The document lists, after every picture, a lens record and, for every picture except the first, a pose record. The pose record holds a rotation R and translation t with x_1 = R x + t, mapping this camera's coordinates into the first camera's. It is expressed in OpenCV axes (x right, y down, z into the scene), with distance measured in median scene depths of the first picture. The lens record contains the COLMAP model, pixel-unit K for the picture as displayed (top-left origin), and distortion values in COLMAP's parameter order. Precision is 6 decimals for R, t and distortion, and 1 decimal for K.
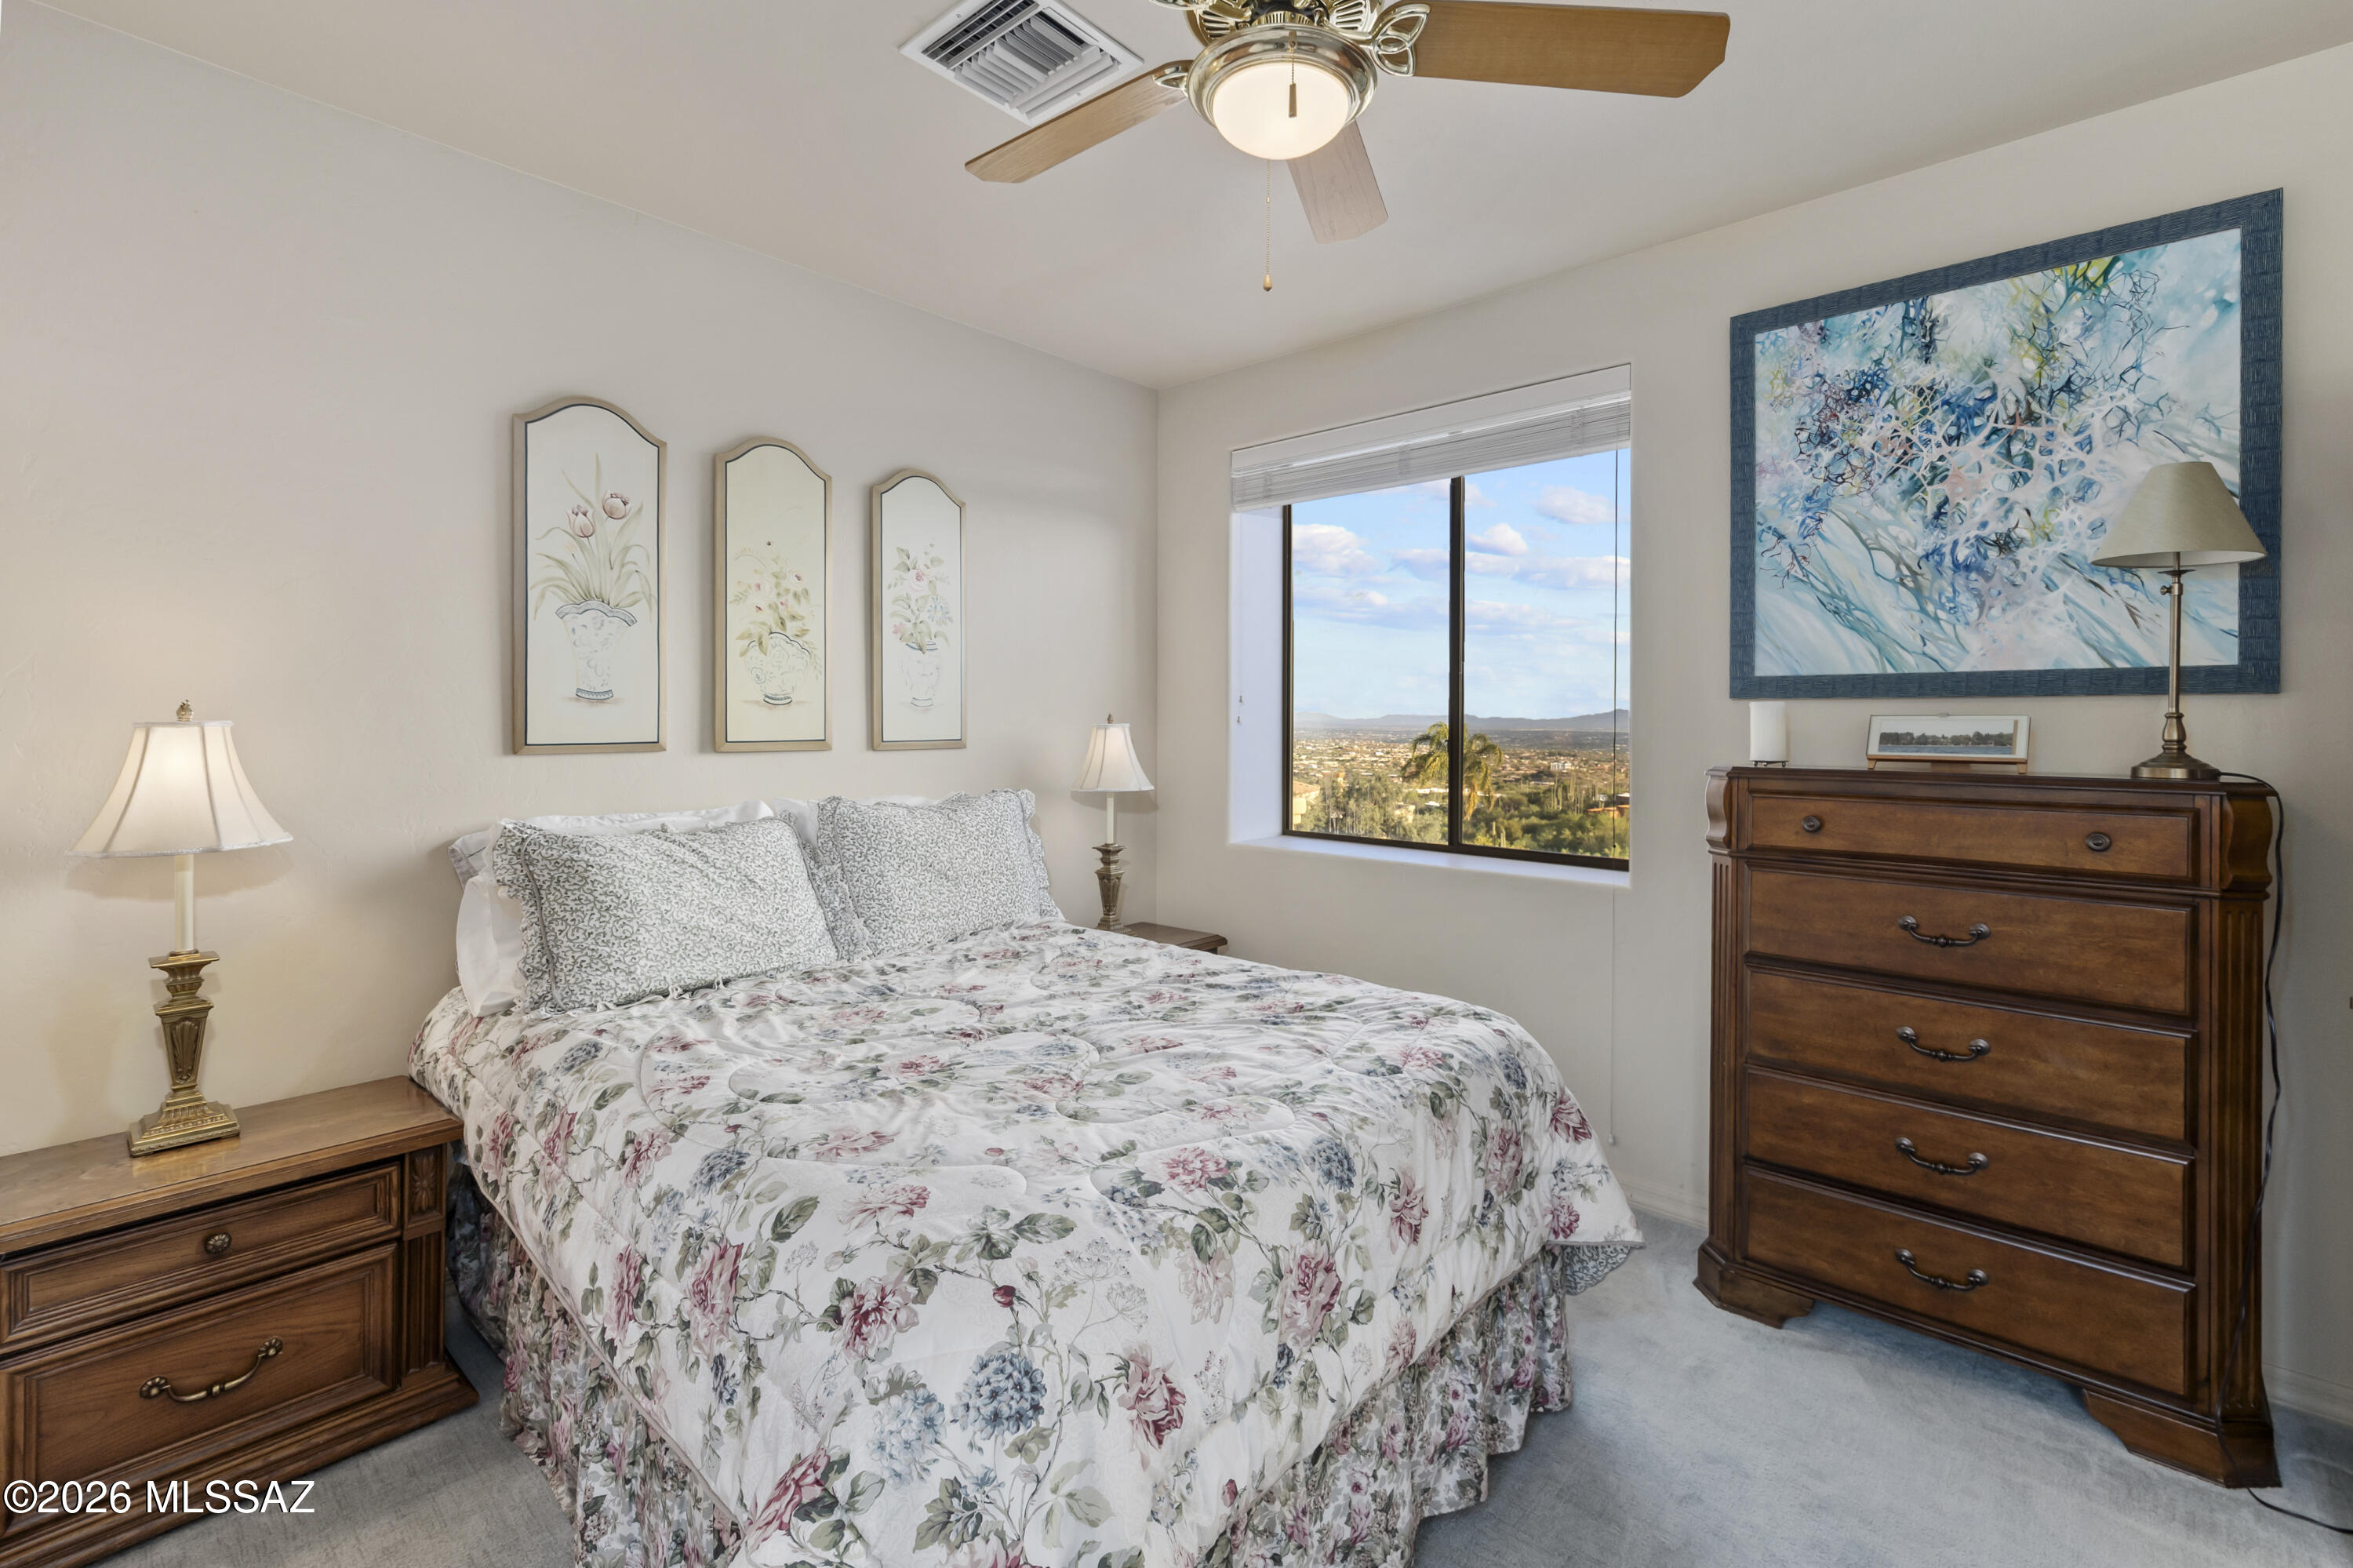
lens RADIAL K [[1032.9, 0, 1182.3], [0, 1032.9, 718.8], [0, 0, 1]] dist [0.001337, -0.000337]
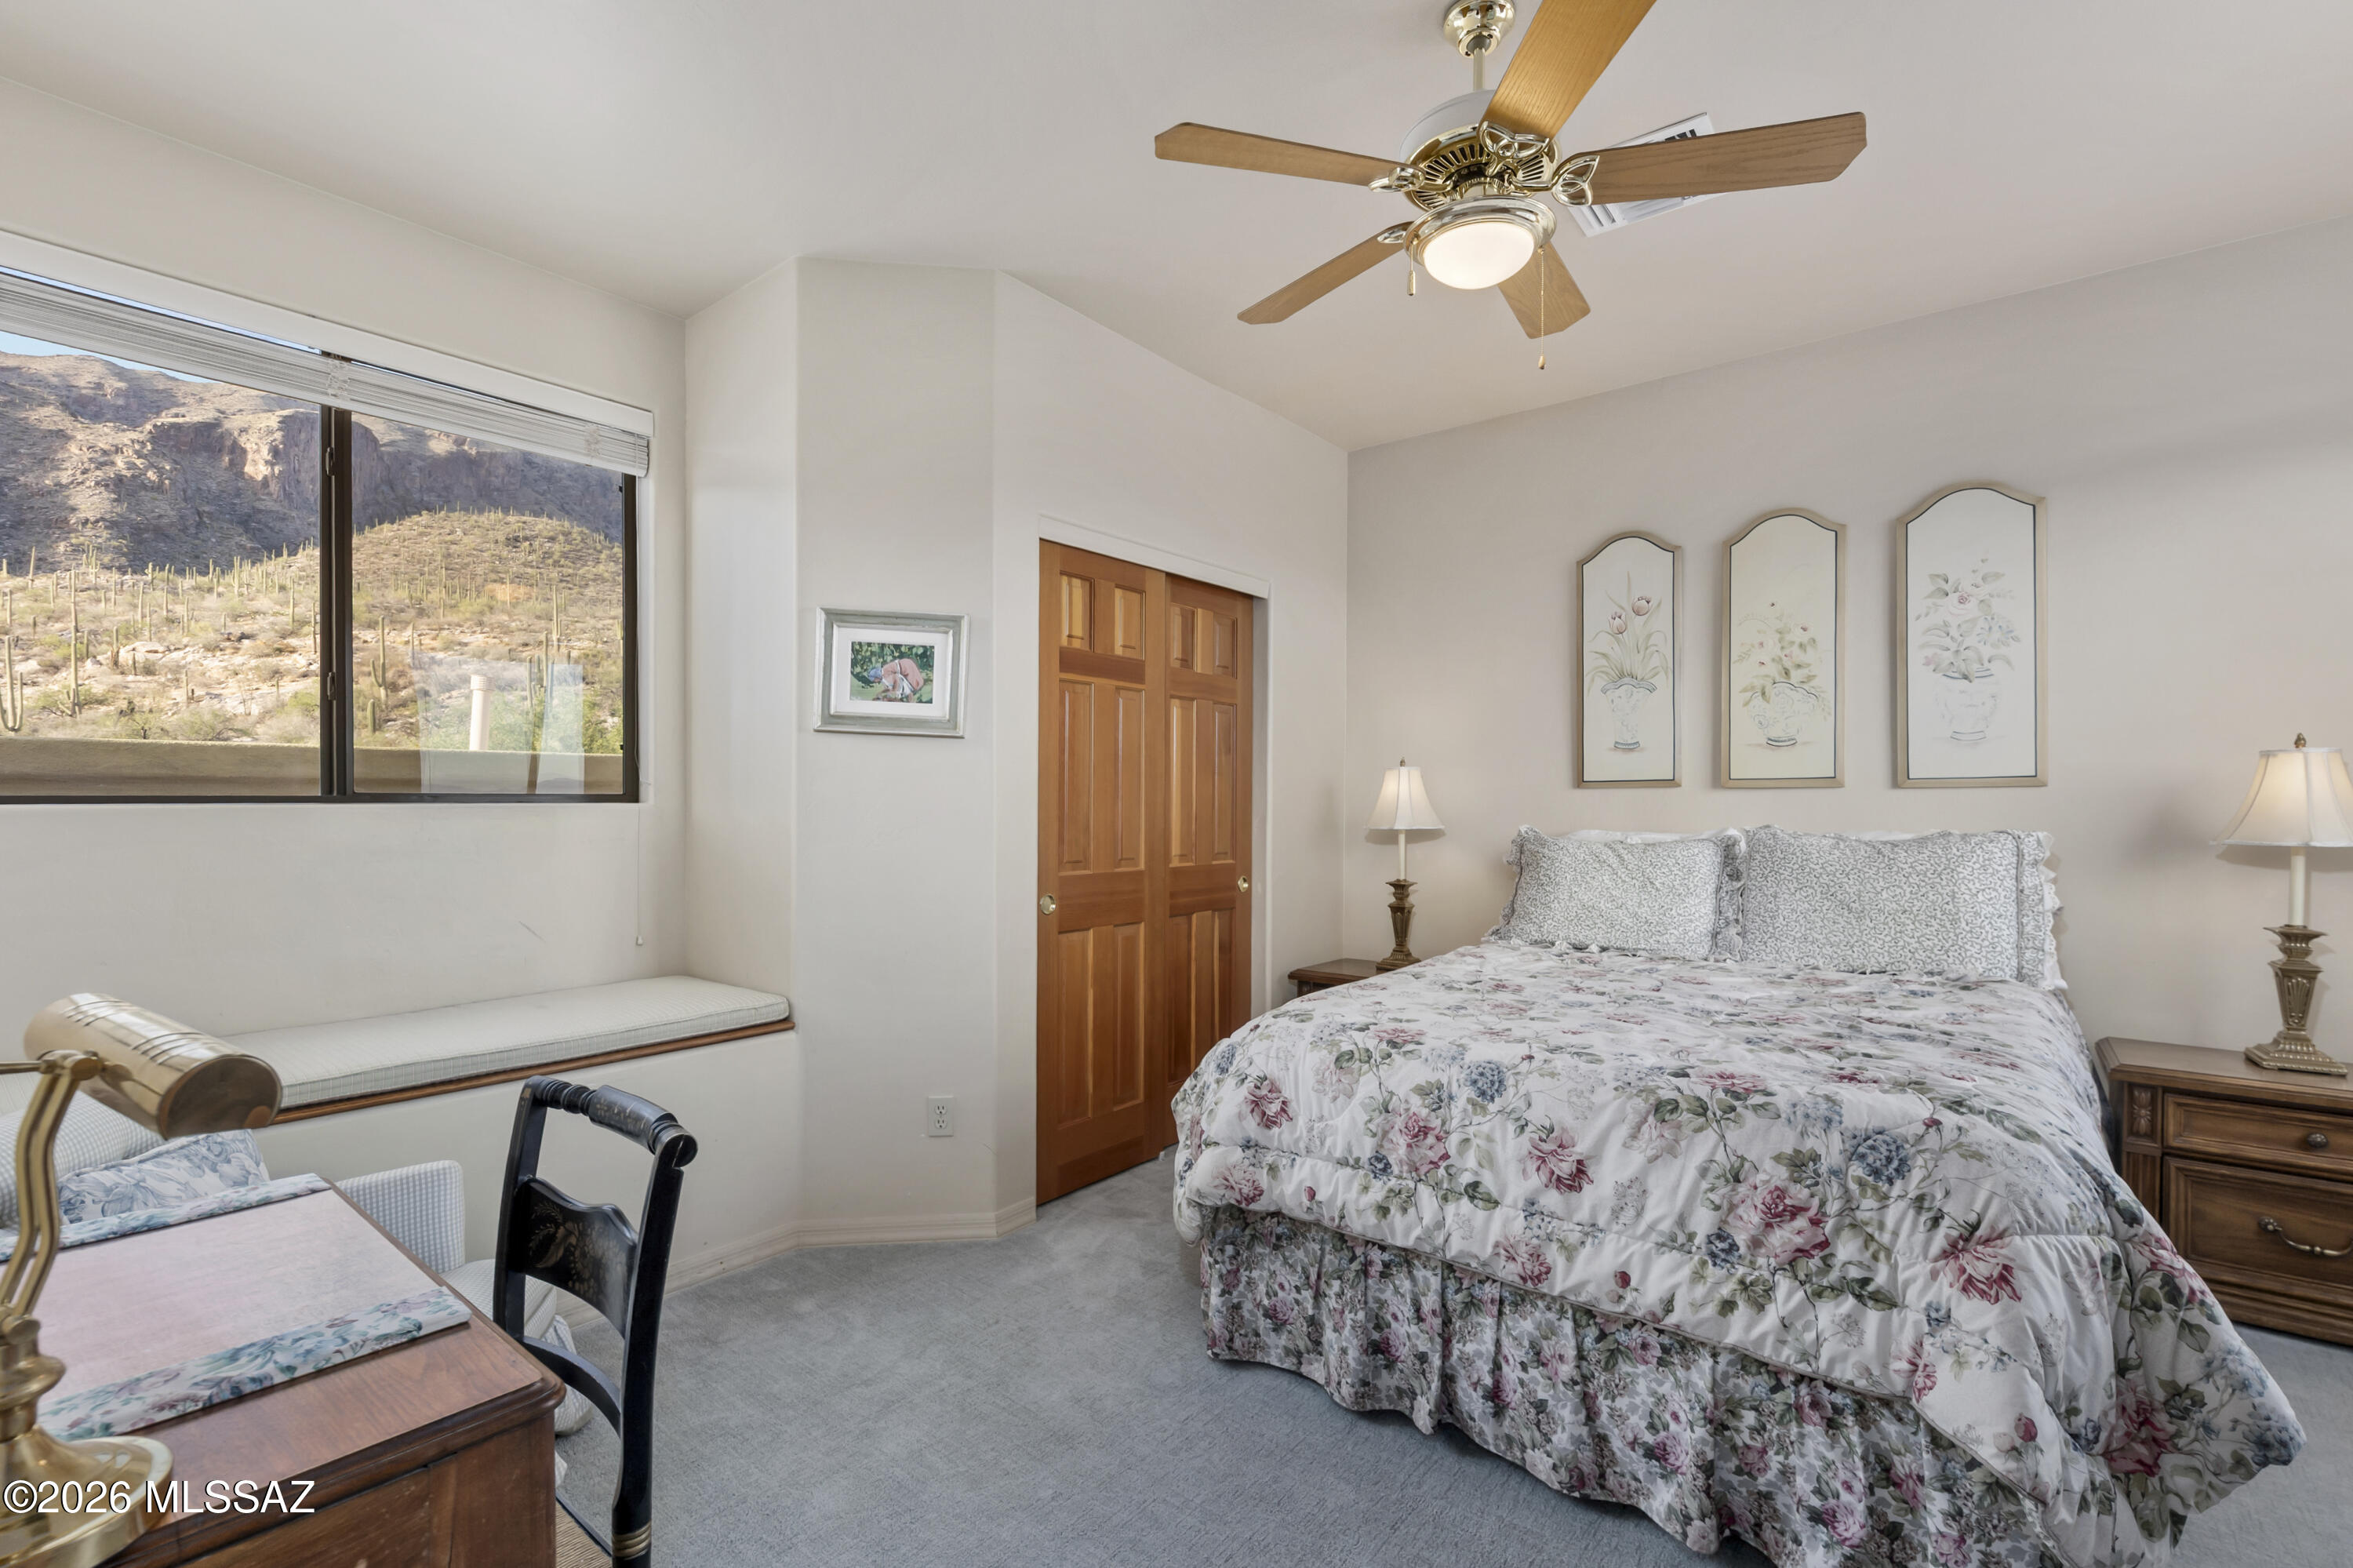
lens RADIAL K [[1032.9, 0, 1189.2], [0, 1032.9, 792.3], [0, 0, 1]] dist [0.001337, -0.000337]
pose [[0.072183, -0.012825, -0.997309, 0.693418], [0.003078, 0.999915, -0.012636, 0.049781], [0.997387, -0.002158, 0.072216, 0.280076]]
